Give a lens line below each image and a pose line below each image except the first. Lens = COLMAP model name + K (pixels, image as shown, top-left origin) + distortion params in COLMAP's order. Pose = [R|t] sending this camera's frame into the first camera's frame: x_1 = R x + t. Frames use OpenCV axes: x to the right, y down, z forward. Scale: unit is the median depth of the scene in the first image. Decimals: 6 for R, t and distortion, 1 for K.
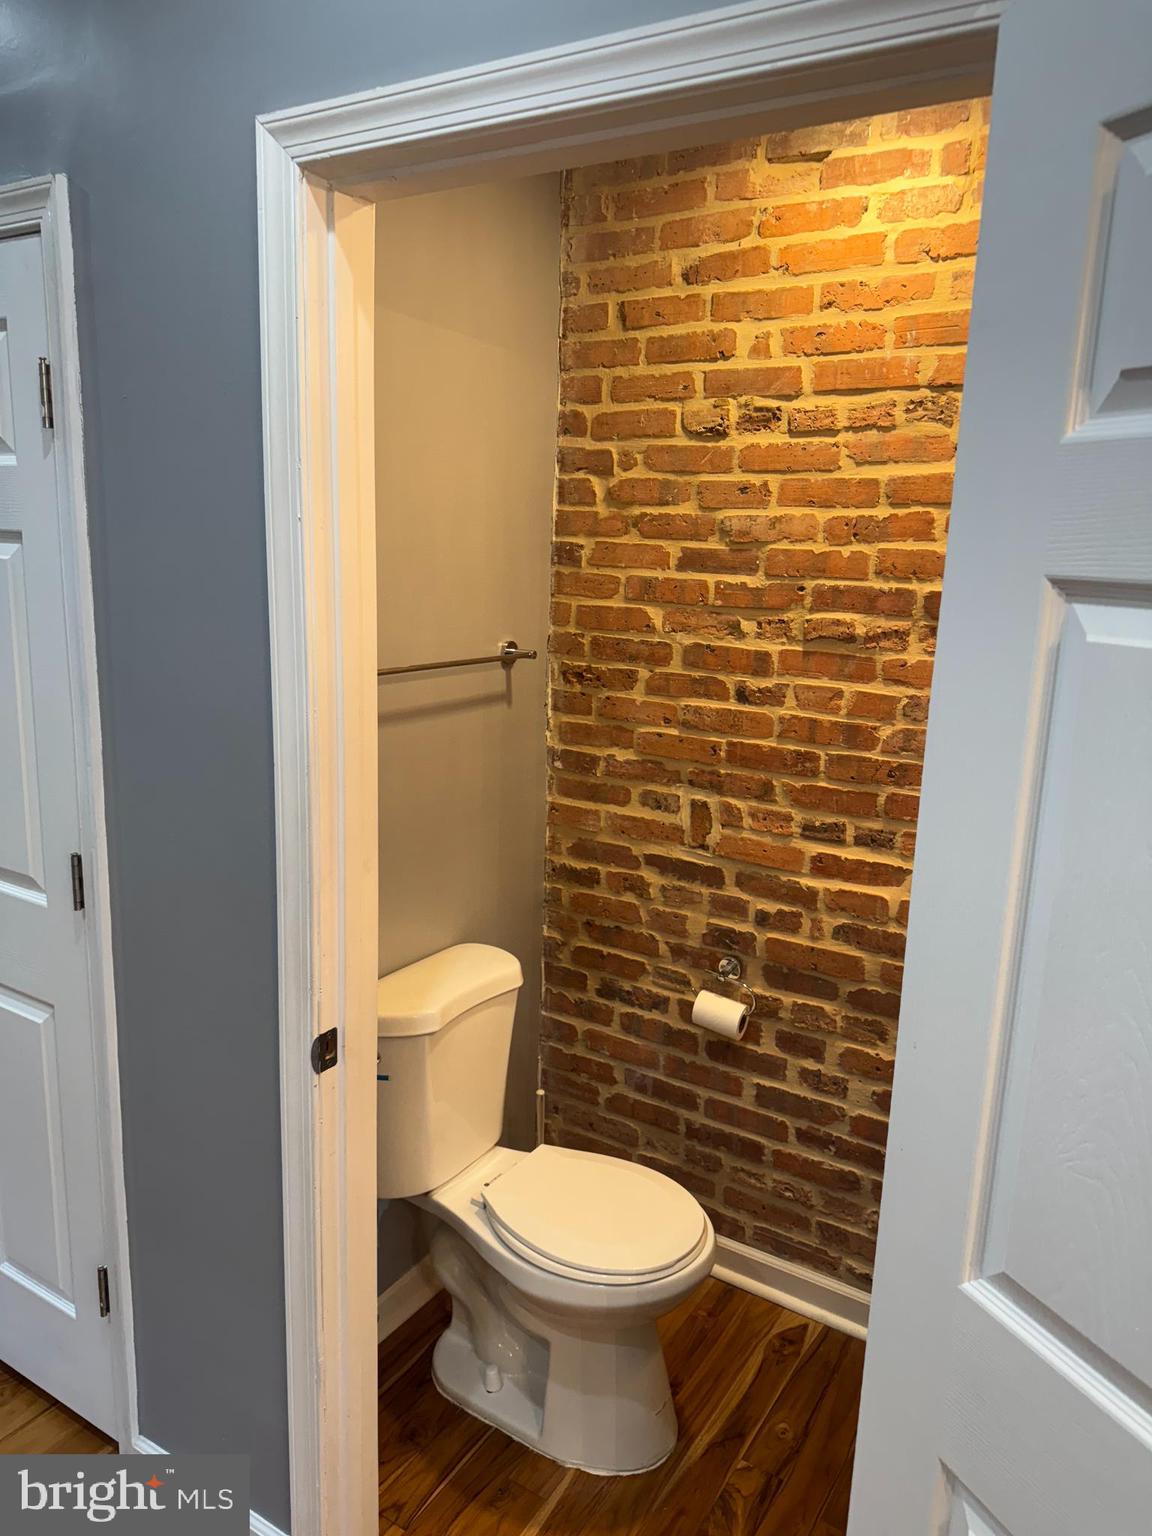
lens RADIAL K [[1070.3, 0, 562.8], [0, 1070.3, 759.4], [0, 0, 1]] dist [0.051626, -0.074047]
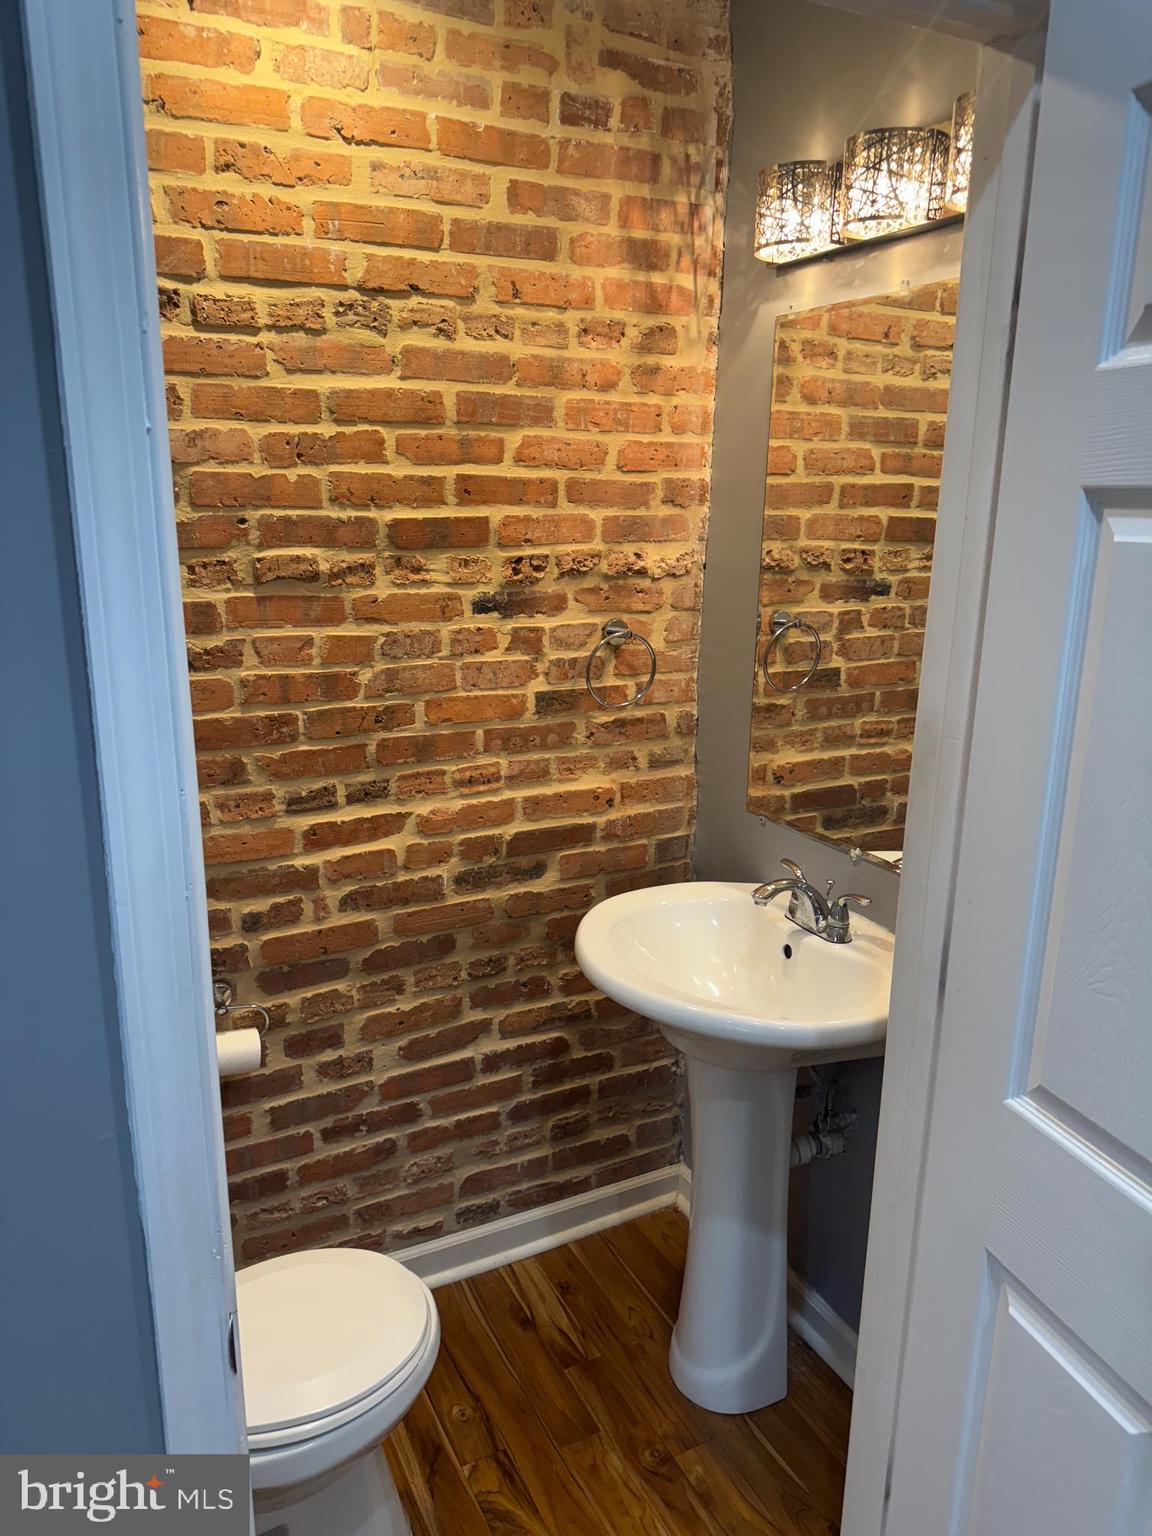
lens RADIAL K [[1070.3, 0, 578.3], [0, 1070.3, 777.8], [0, 0, 1]] dist [0.051626, -0.074047]
pose [[0.524119, -0.241621, 0.816650, -0.376393], [0.180133, 0.968666, 0.170990, -0.065124], [-0.832377, 0.057486, 0.551221, 0.347281]]
